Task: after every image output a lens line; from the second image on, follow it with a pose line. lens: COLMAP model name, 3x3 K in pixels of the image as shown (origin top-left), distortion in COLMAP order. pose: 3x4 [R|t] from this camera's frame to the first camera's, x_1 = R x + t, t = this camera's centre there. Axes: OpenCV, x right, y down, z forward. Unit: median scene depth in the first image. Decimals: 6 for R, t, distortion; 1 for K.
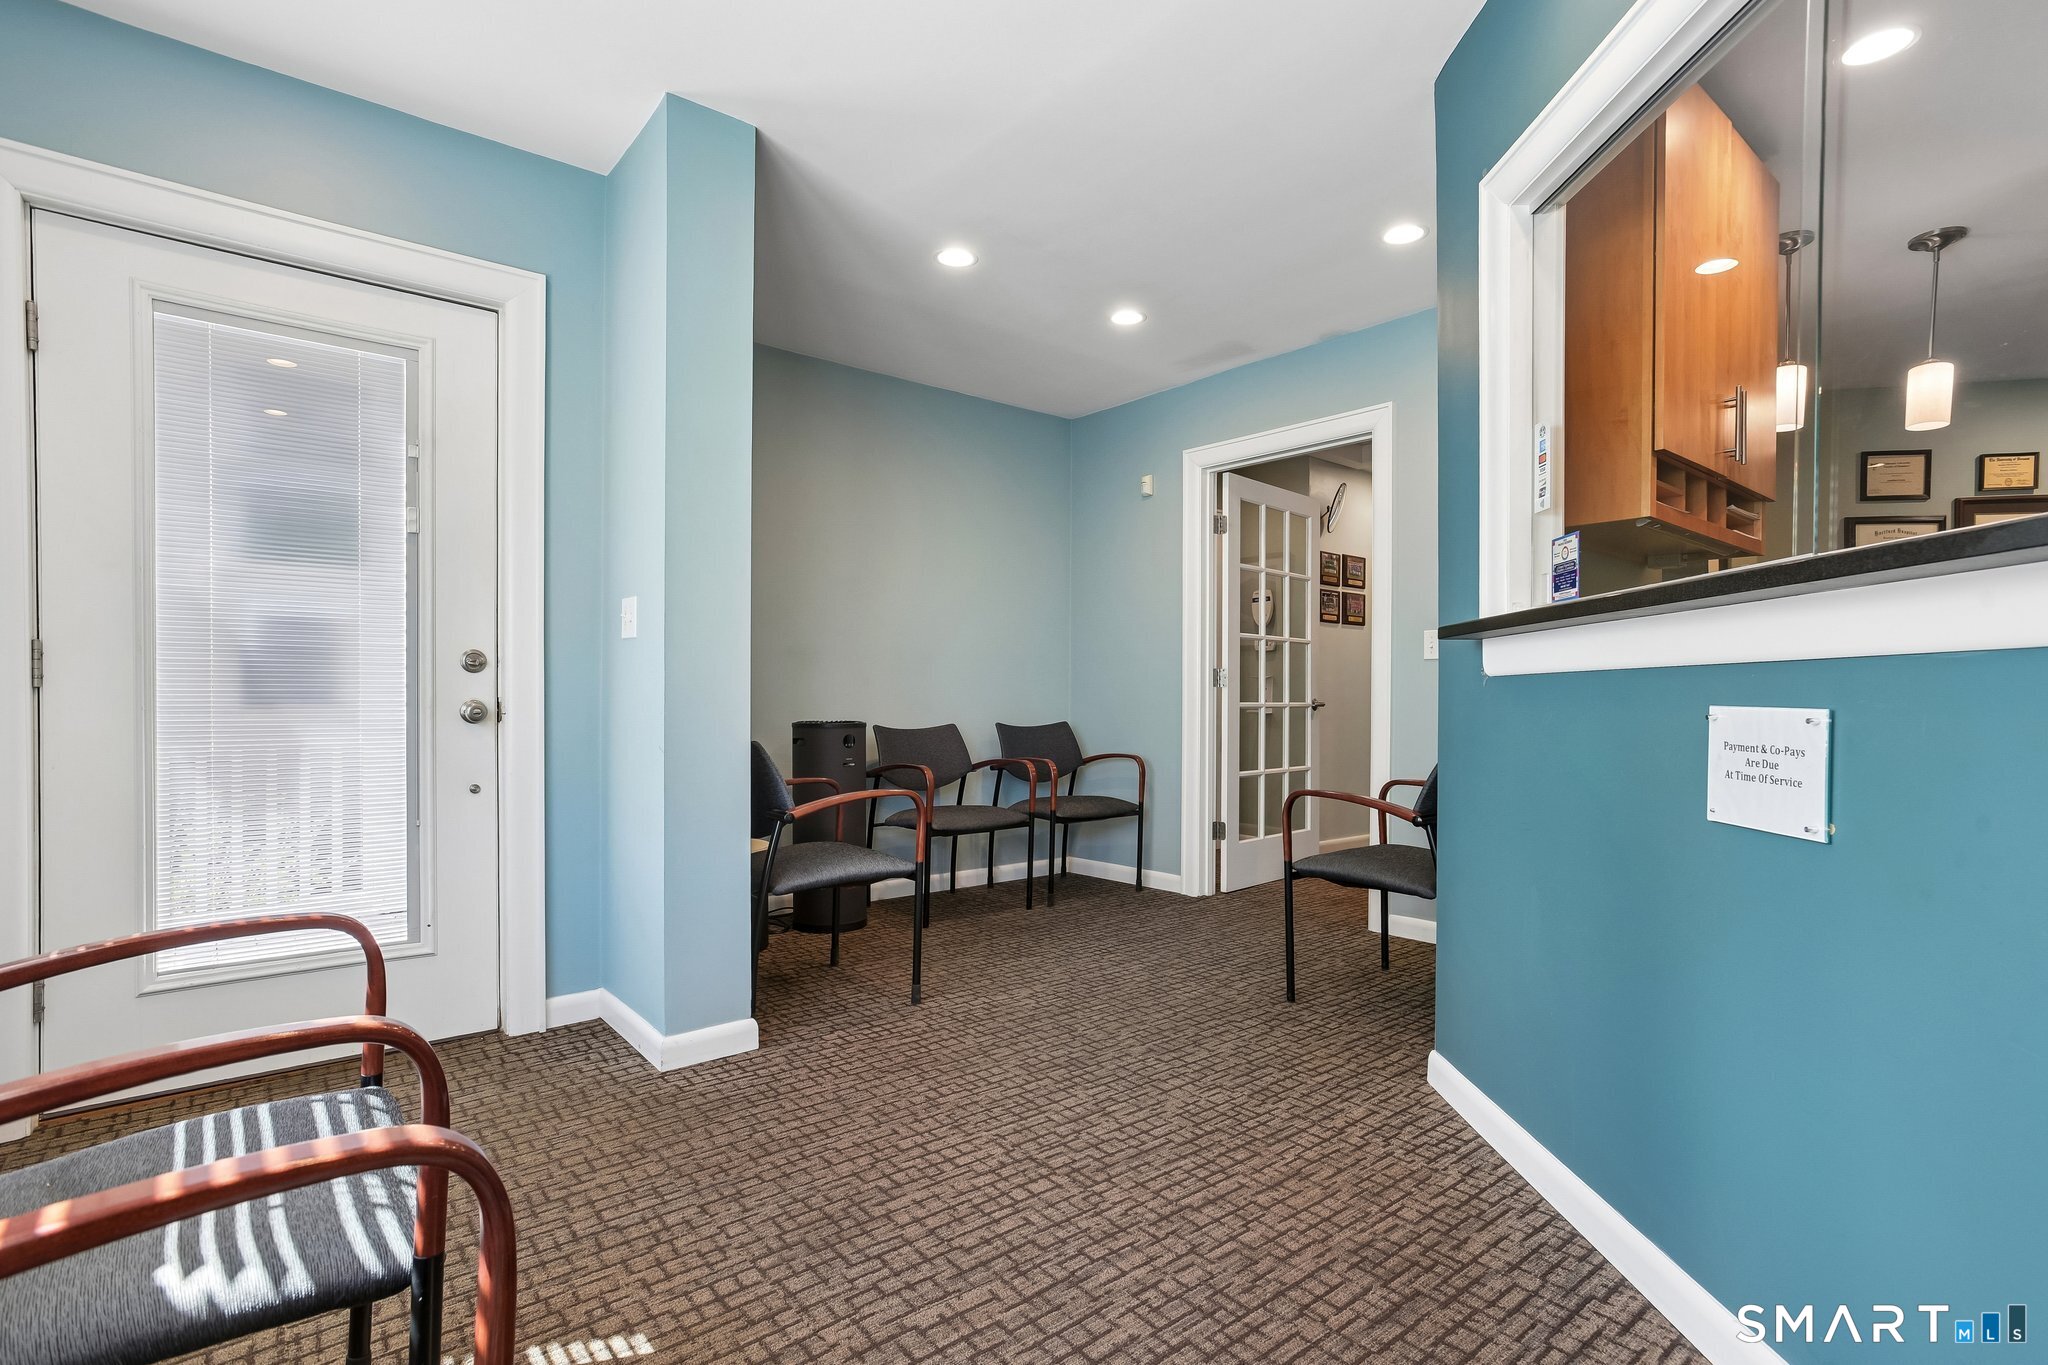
lens RADIAL K [[993.8, 0, 1016.1], [0, 993.8, 697.3], [0, 0, 1]] dist [-0.012870, 0.000745]
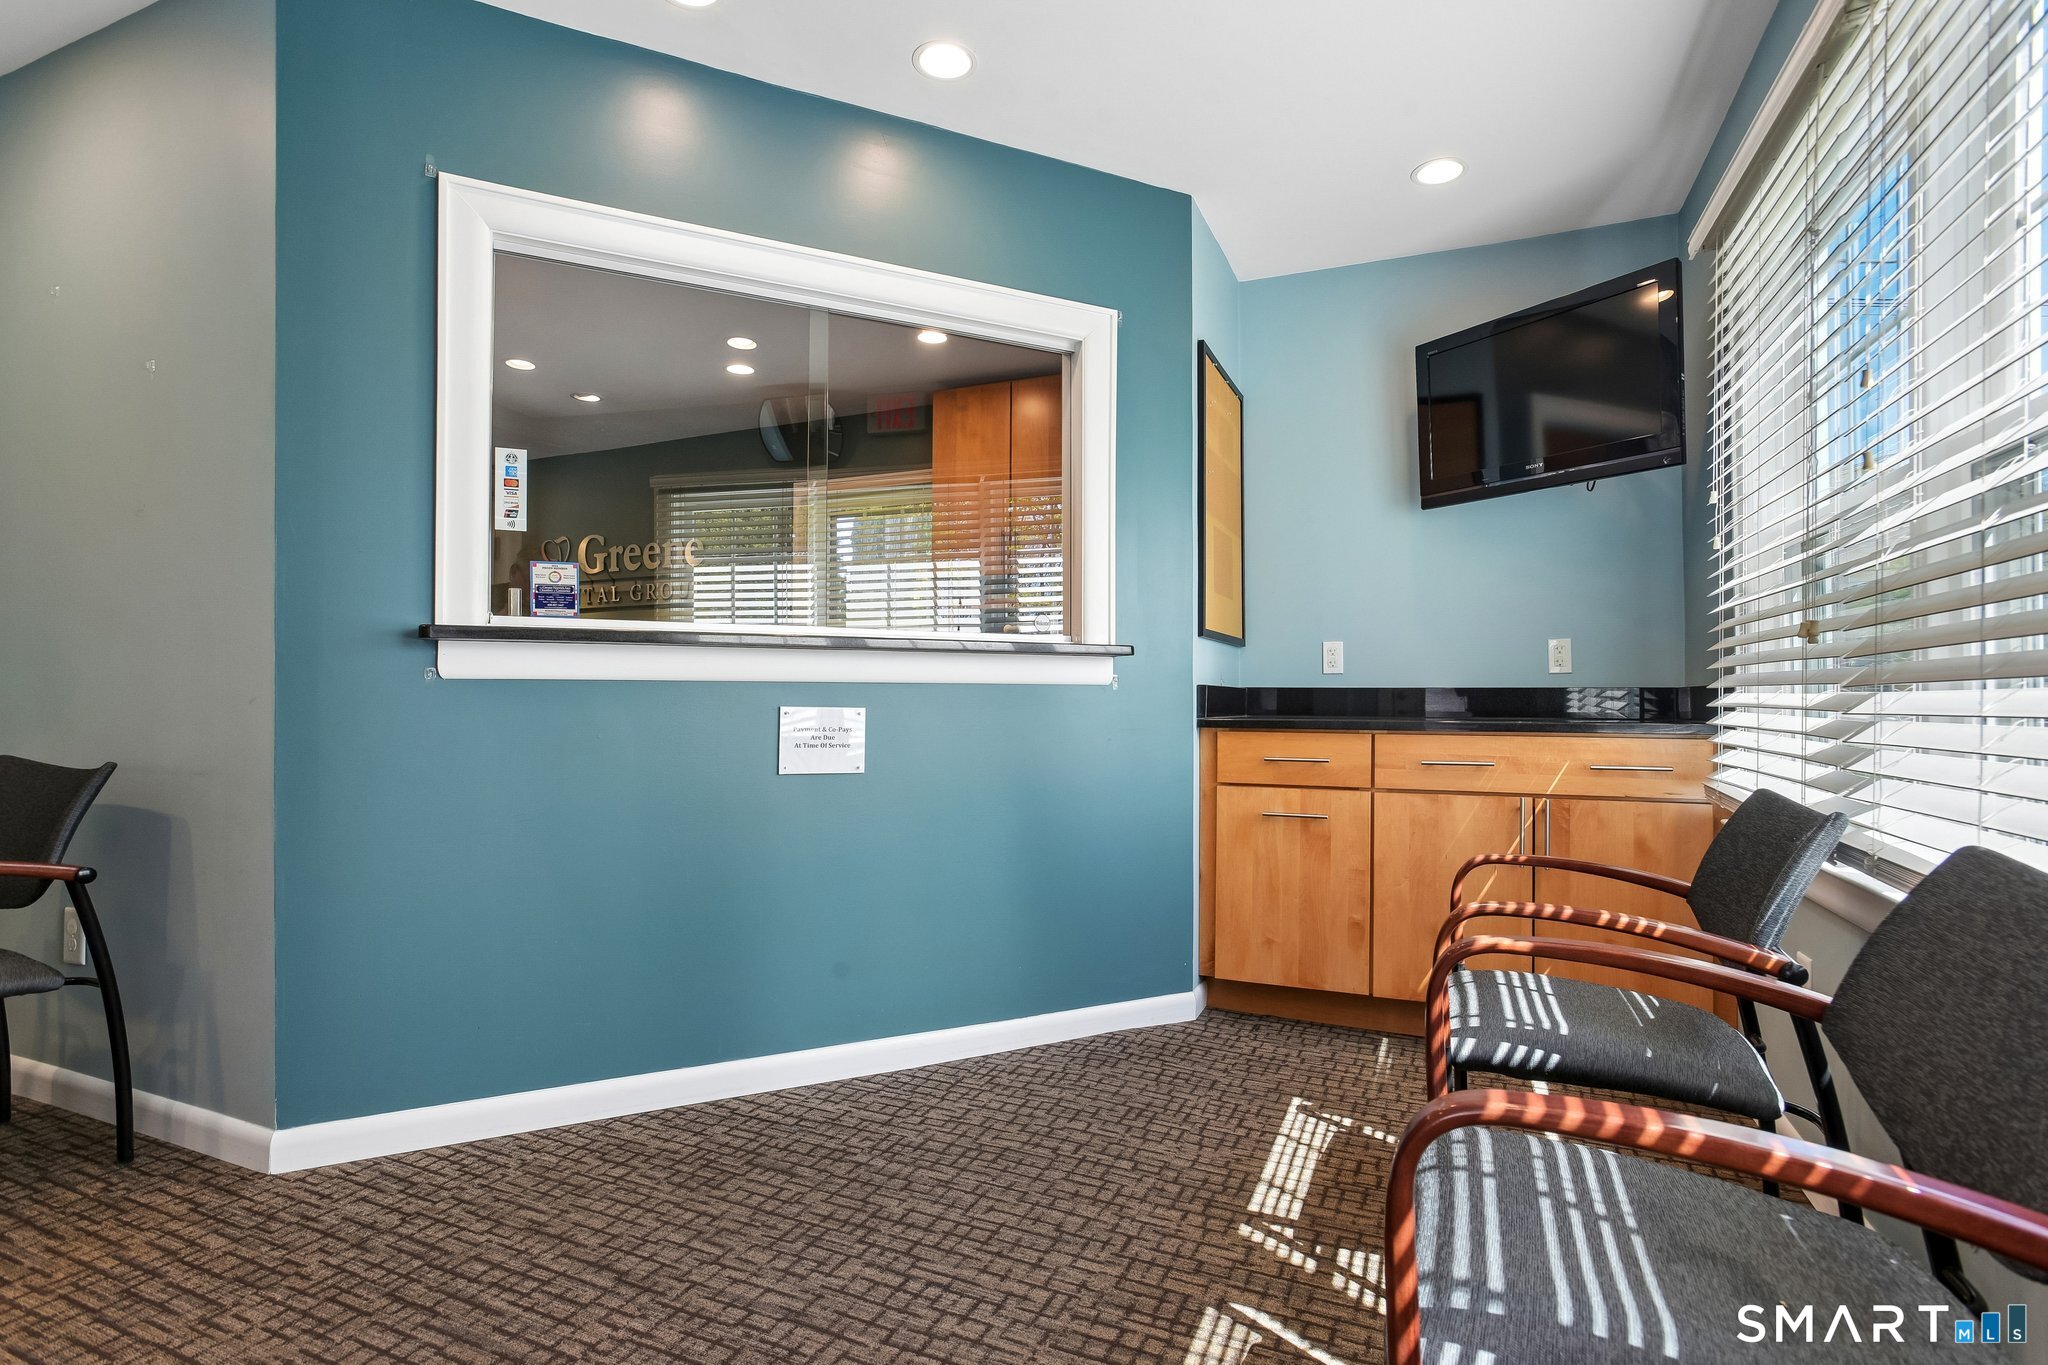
lens RADIAL K [[993.8, 0, 1019.1], [0, 993.8, 675.8], [0, 0, 1]] dist [-0.012870, 0.000745]
pose [[-0.434793, 0.011998, 0.900450, -0.731029], [0.003166, 0.999925, -0.011795, -0.017516], [-0.900525, -0.002278, -0.434799, 0.979429]]
